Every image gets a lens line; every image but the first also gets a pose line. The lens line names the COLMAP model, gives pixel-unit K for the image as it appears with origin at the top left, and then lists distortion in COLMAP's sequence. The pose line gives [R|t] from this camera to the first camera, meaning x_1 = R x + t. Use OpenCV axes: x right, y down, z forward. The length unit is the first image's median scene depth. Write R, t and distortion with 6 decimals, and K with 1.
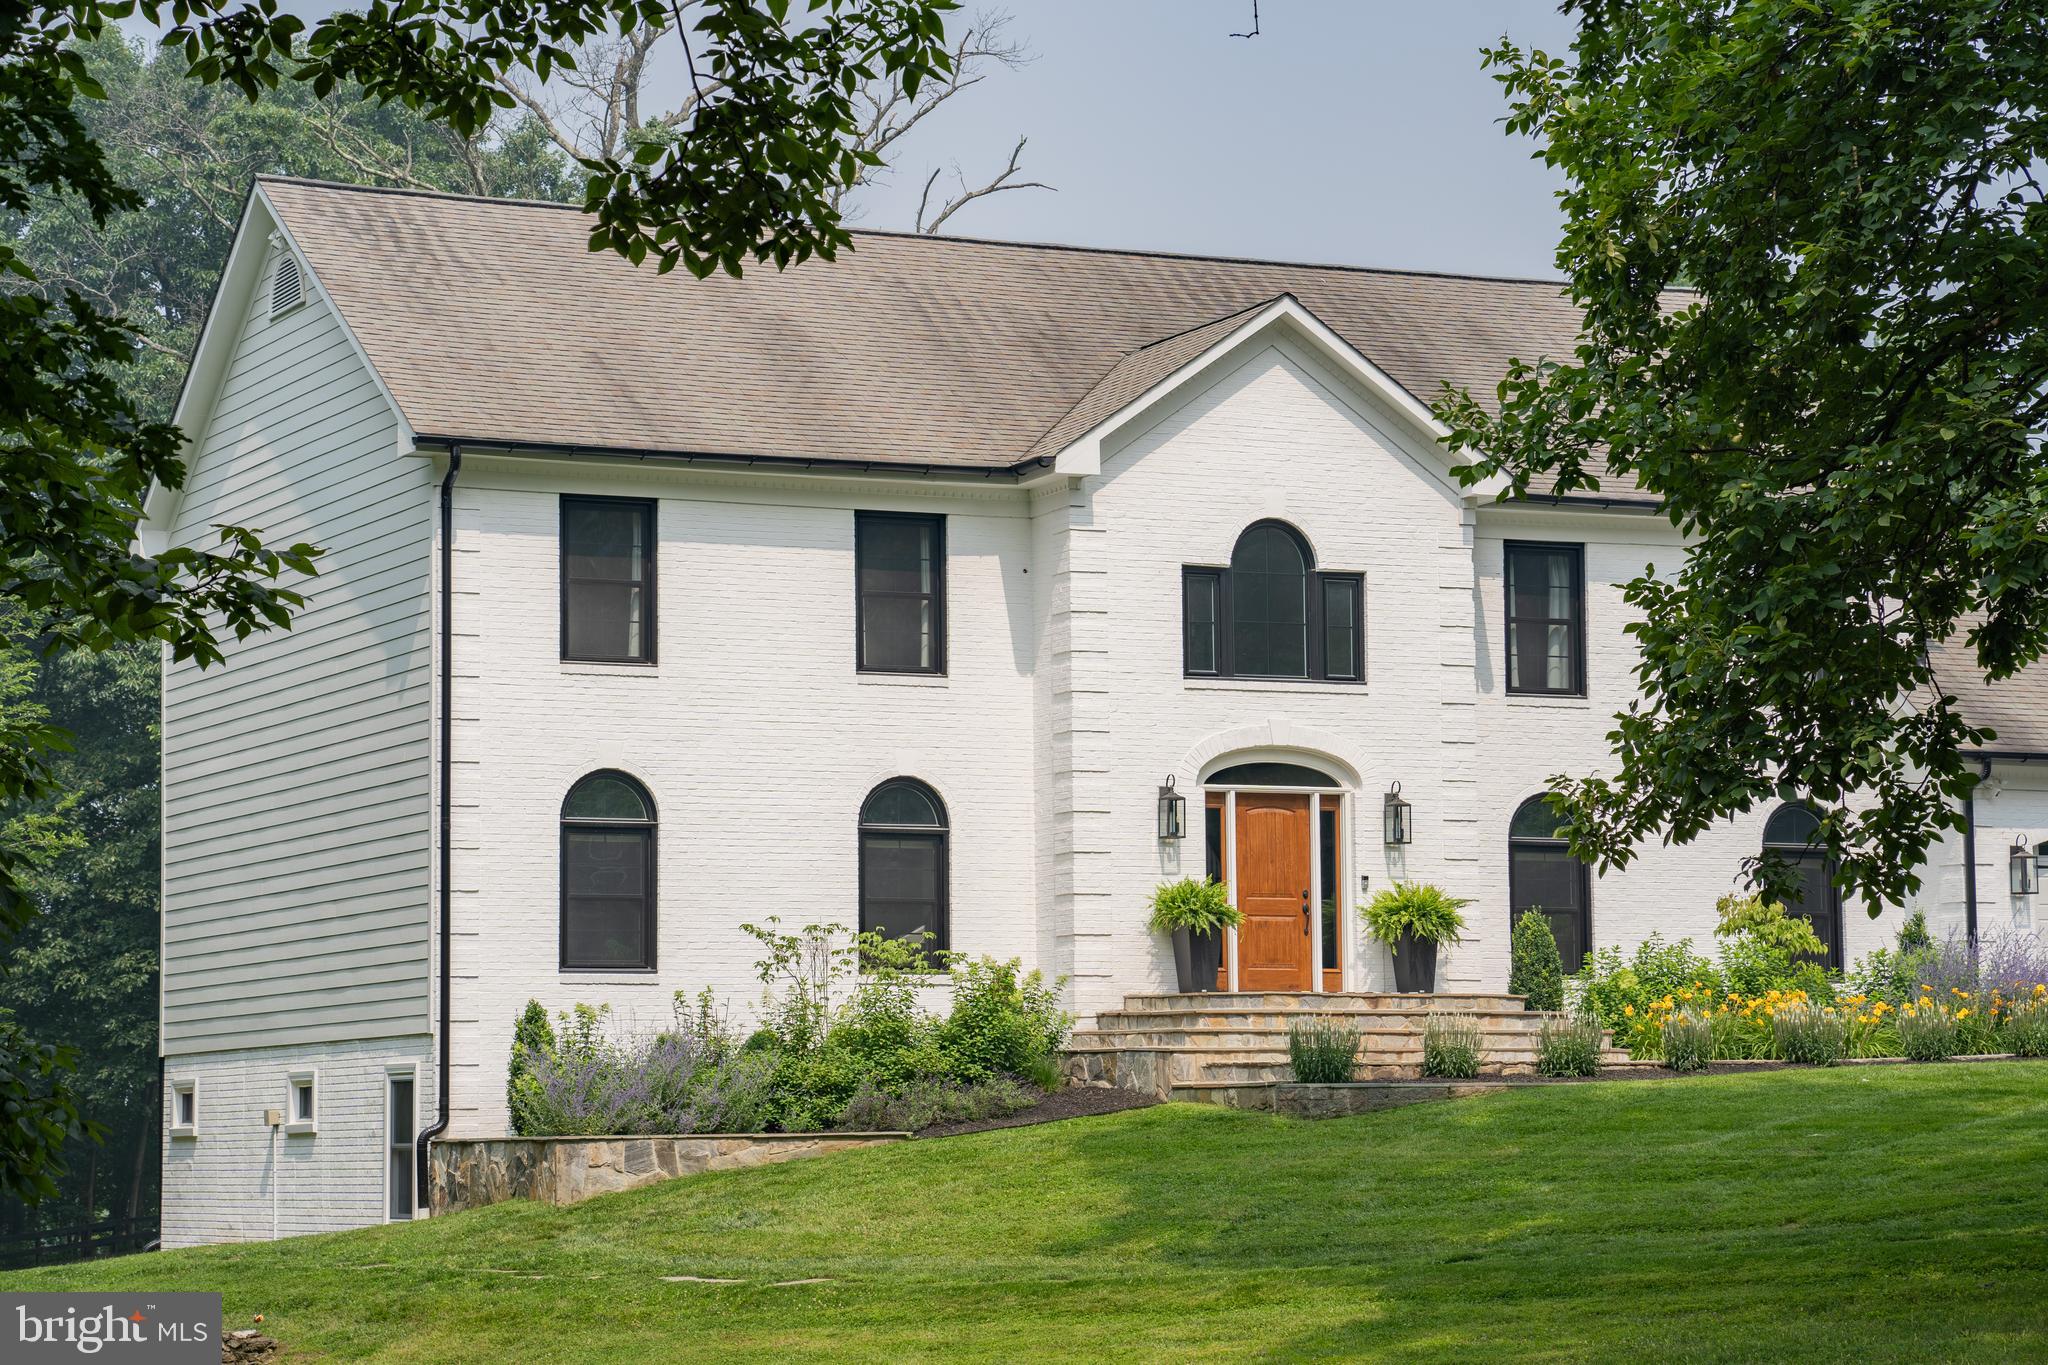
lens RADIAL K [[4816.3, 0, 1022.6], [0, 4816.3, 690.8], [0, 0, 1]] dist [0.423672, 0.000000]
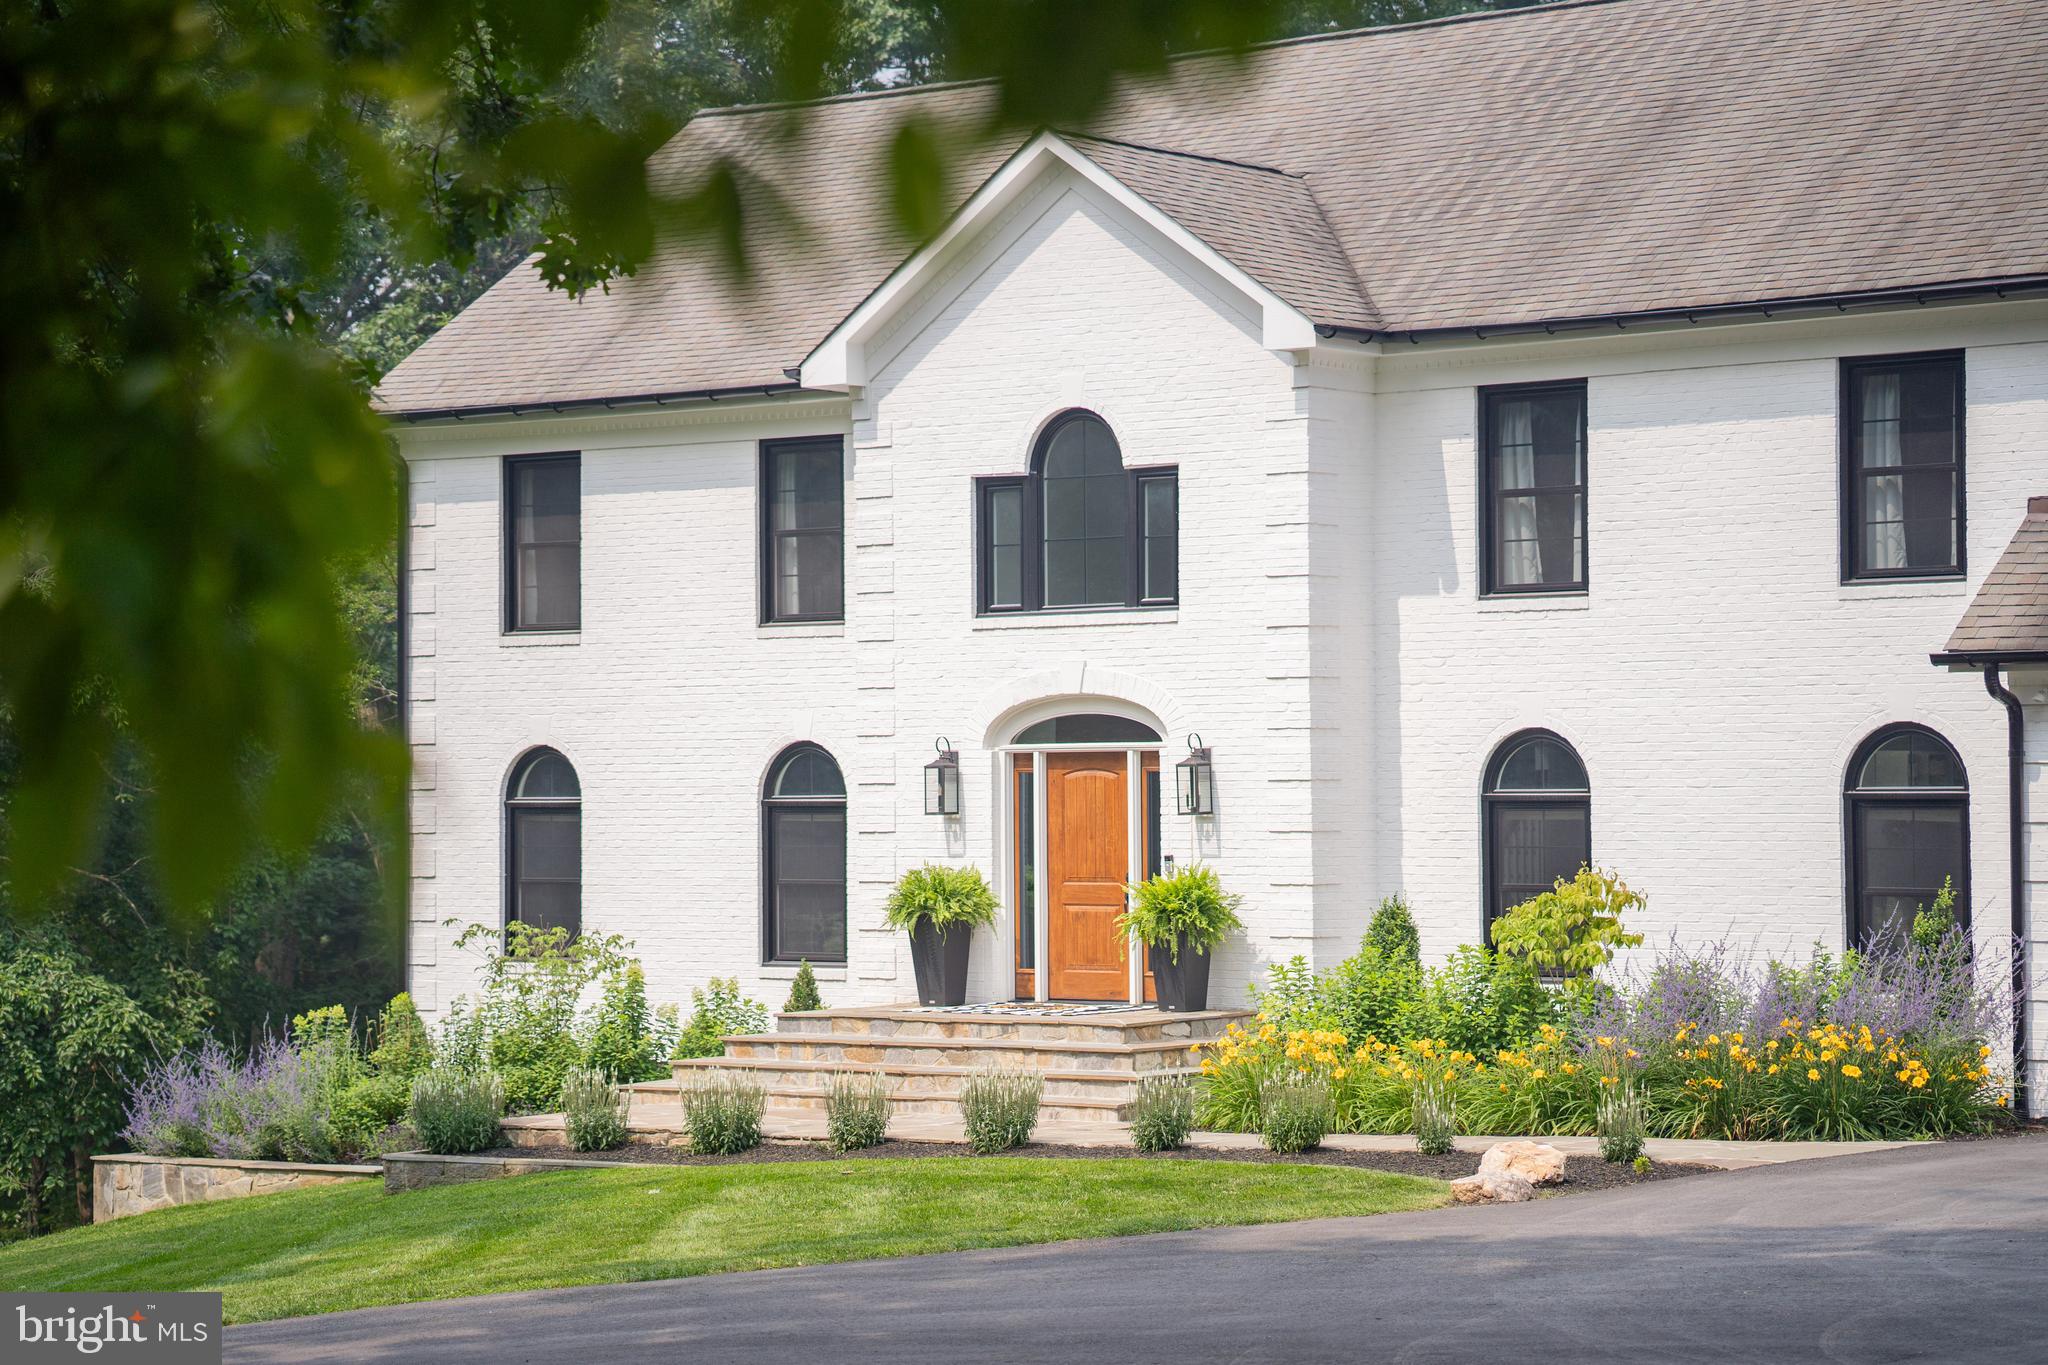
lens RADIAL K [[4816.3, 0, 1023.4], [0, 4816.3, 701.4], [0, 0, 1]] dist [0.423672, 0.000000]
pose [[0.449352, -0.011908, -0.893275, 0.775947], [0.084639, 0.995981, 0.029300, -0.011693], [0.889336, -0.088772, 0.448554, 0.644085]]
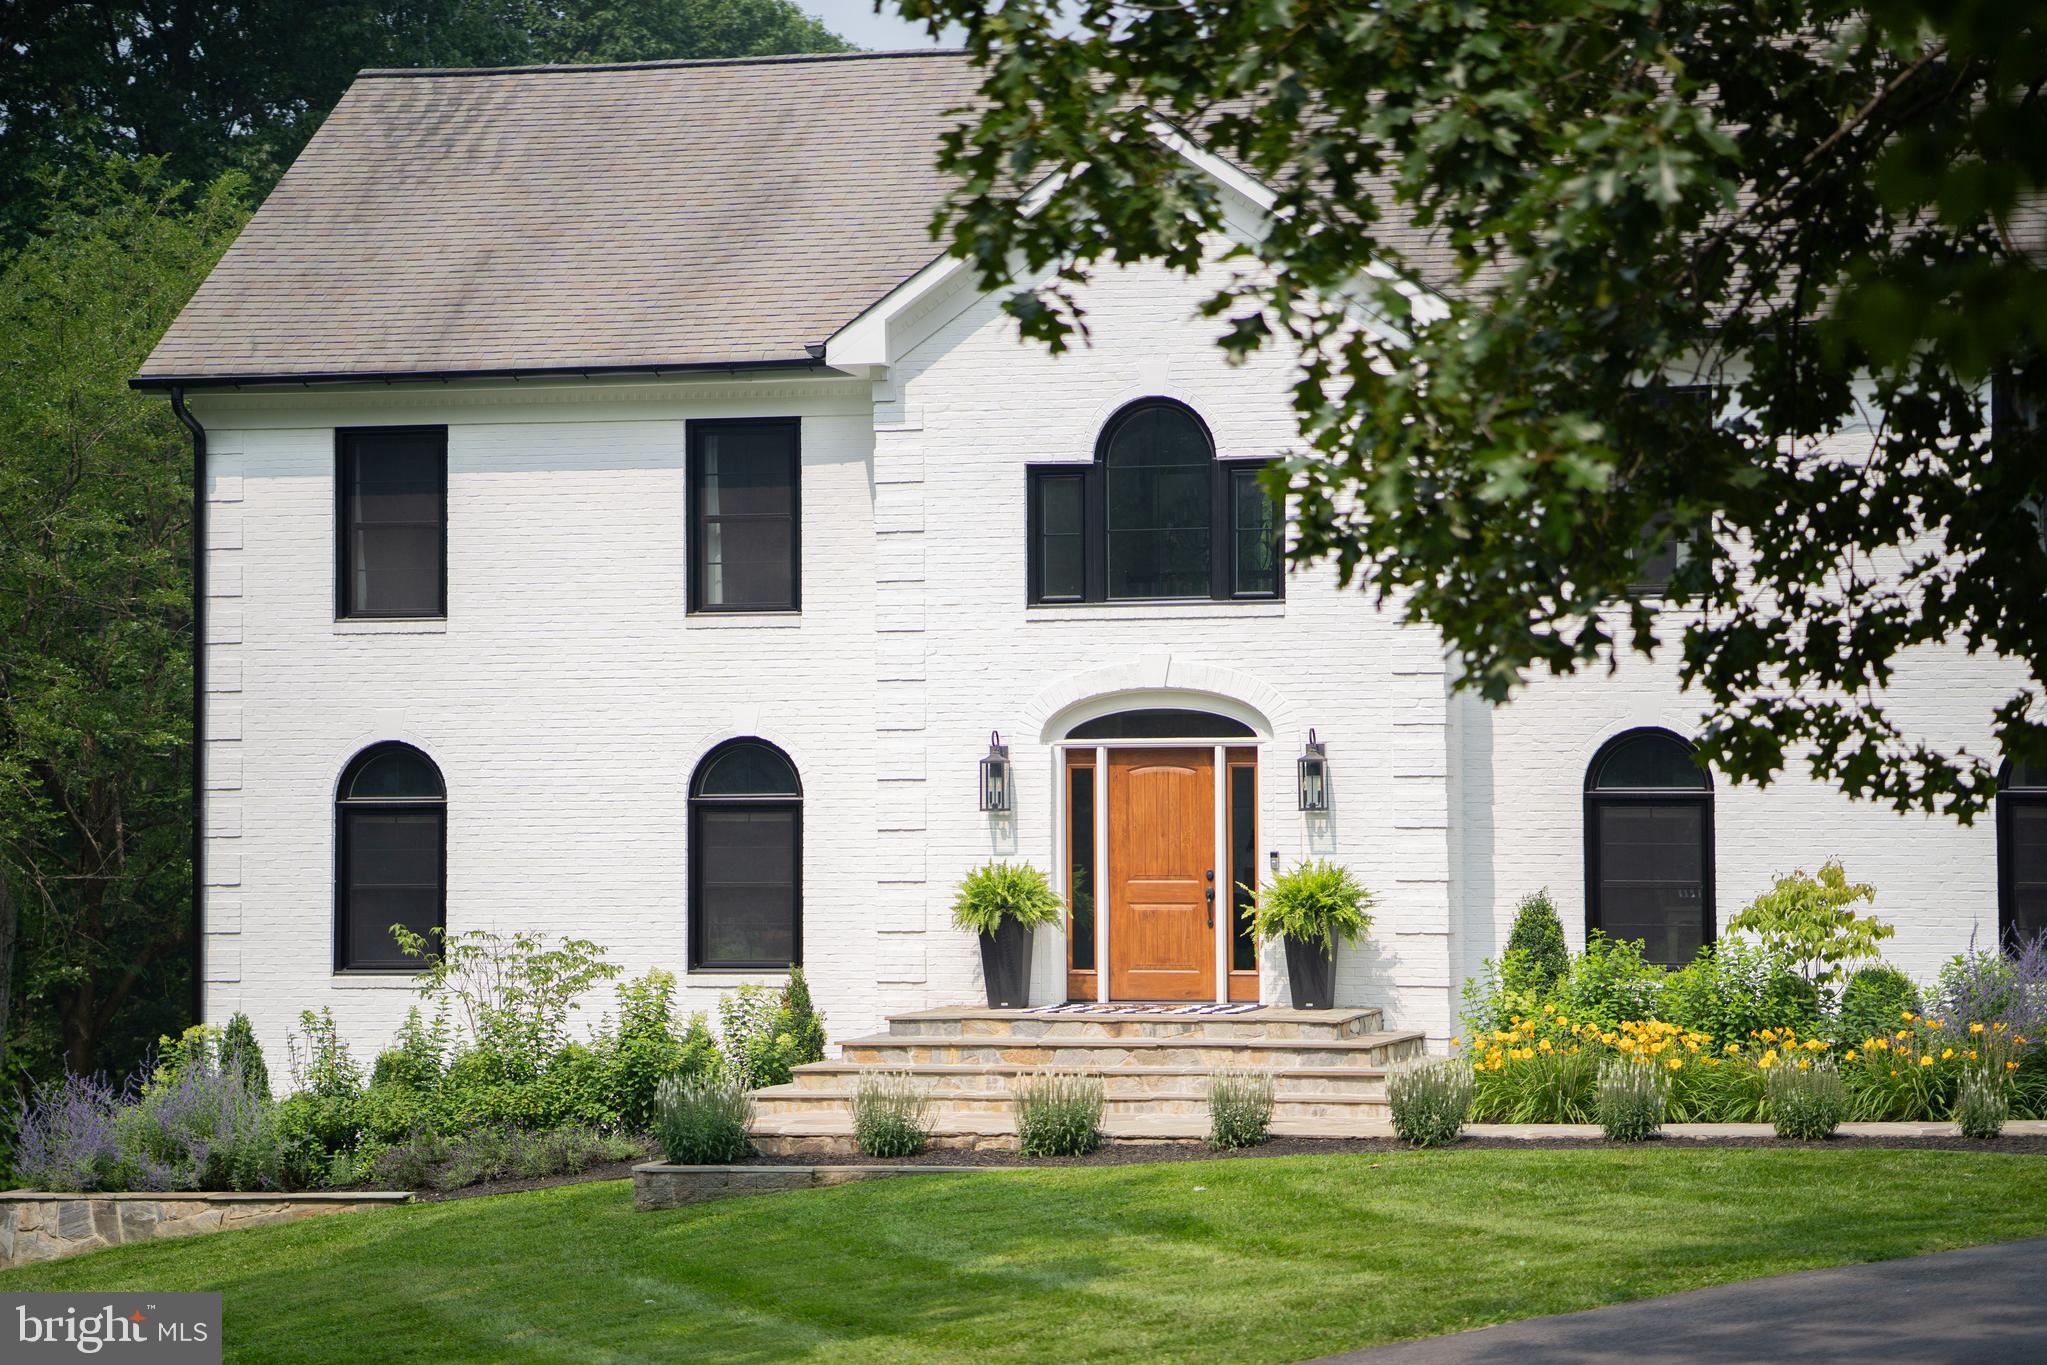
lens RADIAL K [[4813.9, 0, 1014.0], [0, 4813.9, 660.5], [0, 0, 1]] dist [0.423672, 0.000000]
pose [[0.767507, -0.019776, -0.640736, 0.546251], [0.056337, 0.997737, 0.036689, -0.023440], [0.638560, -0.064256, 0.766884, 0.391196]]
